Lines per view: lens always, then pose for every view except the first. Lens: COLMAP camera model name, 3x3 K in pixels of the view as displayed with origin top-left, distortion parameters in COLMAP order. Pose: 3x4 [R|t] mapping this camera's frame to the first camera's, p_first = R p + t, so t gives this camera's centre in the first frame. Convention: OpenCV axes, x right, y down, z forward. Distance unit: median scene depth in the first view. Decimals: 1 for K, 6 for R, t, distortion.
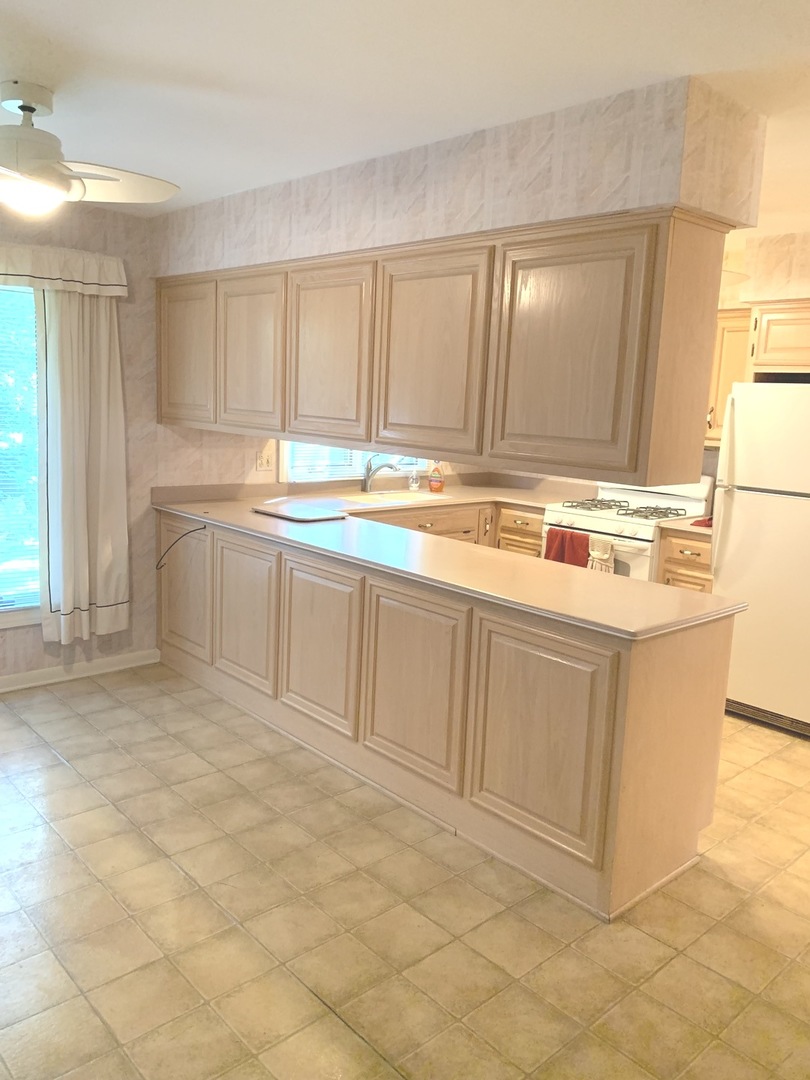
lens RADIAL K [[828.9, 0, 410.4], [0, 828.9, 528.4], [0, 0, 1]] dist [0.033820, -0.035418]
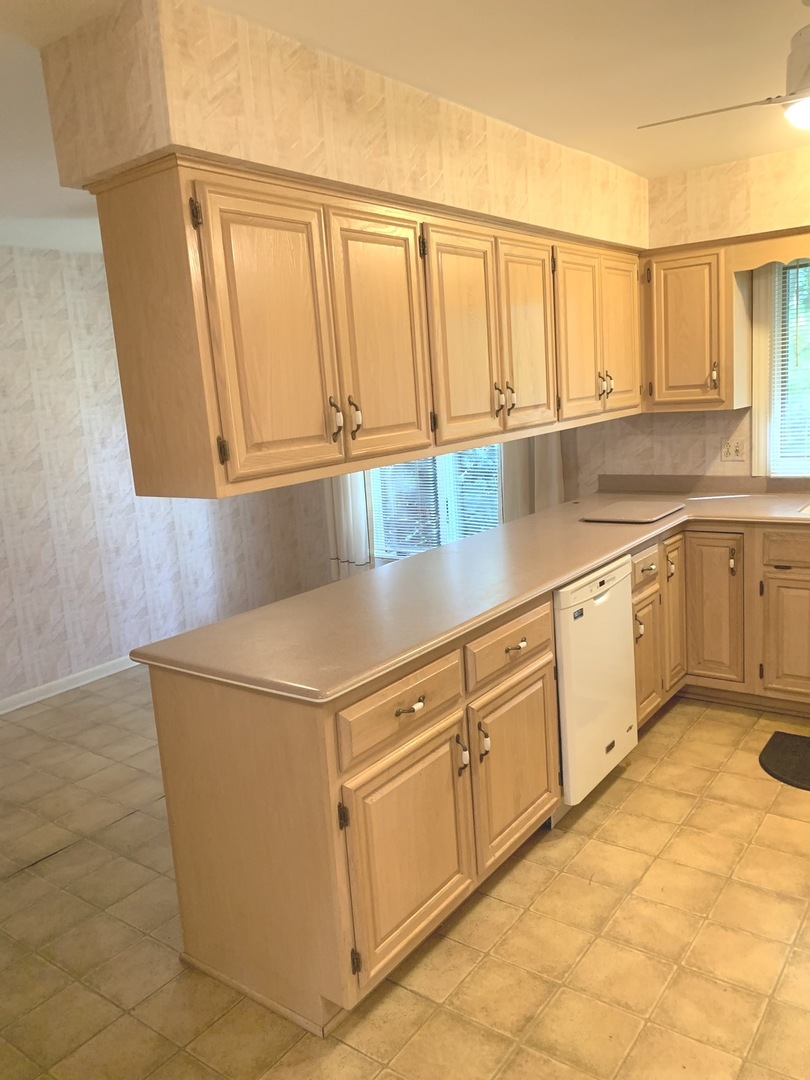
lens RADIAL K [[828.9, 0, 410.4], [0, 828.9, 533.0], [0, 0, 1]] dist [0.033820, -0.035418]
pose [[0.183336, 0.118414, -0.975893, 0.686944], [-0.078532, 0.991310, 0.105531, -0.072209], [0.979909, 0.057291, 0.191042, 0.628834]]
